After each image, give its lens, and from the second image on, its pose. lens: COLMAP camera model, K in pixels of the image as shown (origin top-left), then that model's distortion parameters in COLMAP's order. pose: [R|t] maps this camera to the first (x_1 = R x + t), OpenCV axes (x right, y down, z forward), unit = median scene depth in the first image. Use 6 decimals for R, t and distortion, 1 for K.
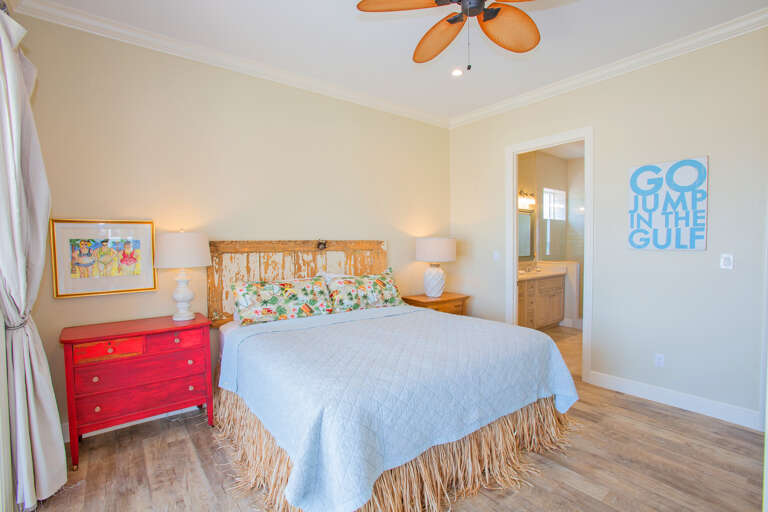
lens RADIAL K [[372.9, 0, 385.6], [0, 372.9, 256.7], [0, 0, 1]] dist [0.000648, 0.000148]
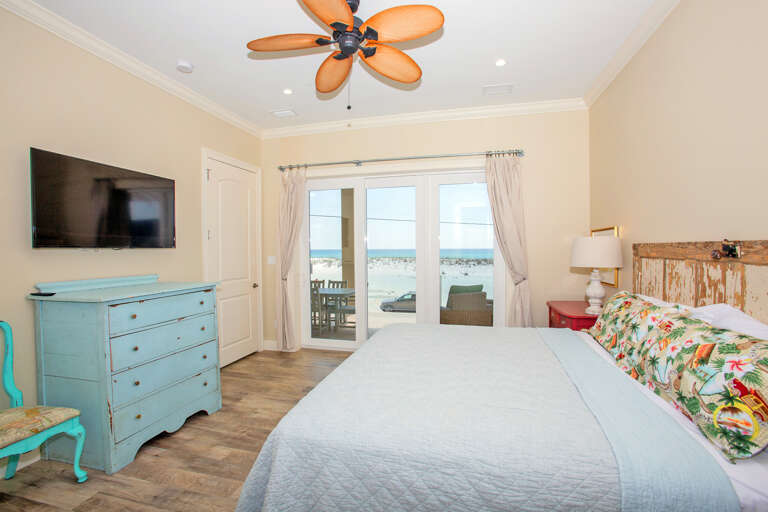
lens RADIAL K [[347.5, 0, 385.1], [0, 347.5, 255.2], [0, 0, 1]] dist [-0.001963, -0.000266]
pose [[-0.775771, 0.024818, -0.630526, 0.477744], [-0.016184, 0.998115, 0.059198, -0.046631], [0.630807, 0.056129, -0.773907, 1.106728]]
